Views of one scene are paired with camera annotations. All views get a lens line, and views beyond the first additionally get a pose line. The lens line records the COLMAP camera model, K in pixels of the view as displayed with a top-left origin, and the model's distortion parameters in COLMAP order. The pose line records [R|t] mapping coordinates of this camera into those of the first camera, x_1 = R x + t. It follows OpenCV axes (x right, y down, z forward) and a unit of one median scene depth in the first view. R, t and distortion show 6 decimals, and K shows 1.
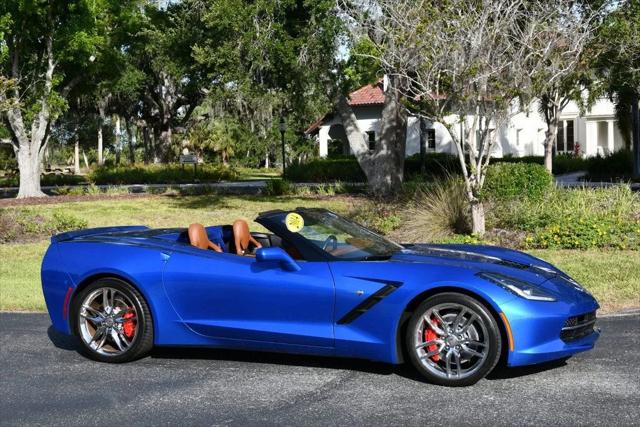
lens RADIAL K [[937.7, 0, 320.1], [0, 937.7, 214.7], [0, 0, 1]] dist [-0.032090, -0.057310]
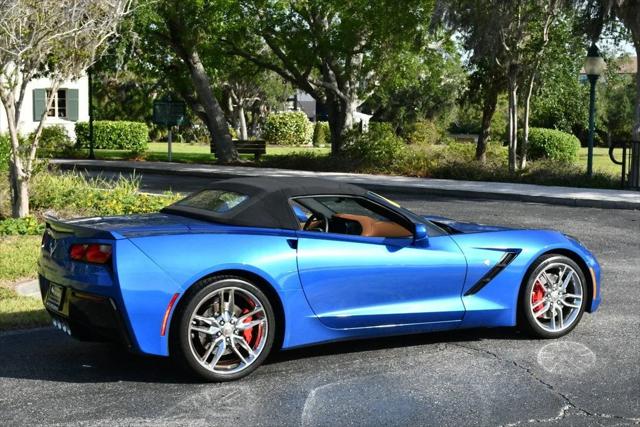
lens RADIAL K [[1071.4, 0, 320.2], [0, 1071.4, 213.3], [0, 0, 1]] dist [-0.027941, -0.084849]
pose [[0.639218, -0.046173, 0.767638, -0.215073], [0.030181, 0.998933, 0.034953, -0.003847], [-0.768433, 0.000826, 0.639930, 0.085721]]
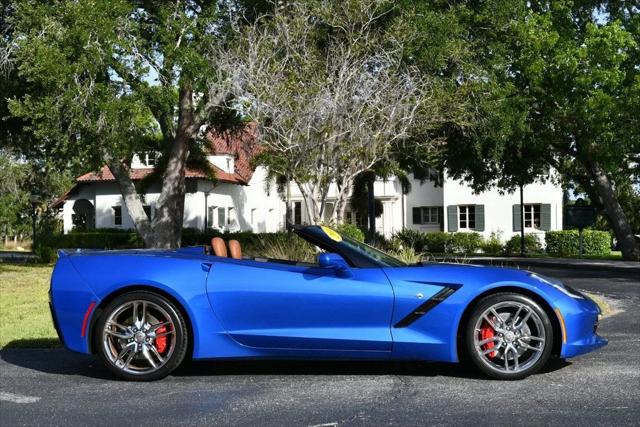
lens RADIAL K [[892.0, 0, 319.1], [0, 892.0, 211.9], [0, 0, 1]] dist [-0.042834, -0.051697]
pose [[0.947540, 0.022597, 0.318838, -0.084205], [0.007838, 0.995555, -0.093850, 0.018224], [-0.319542, 0.091426, 0.943151, 0.020140]]
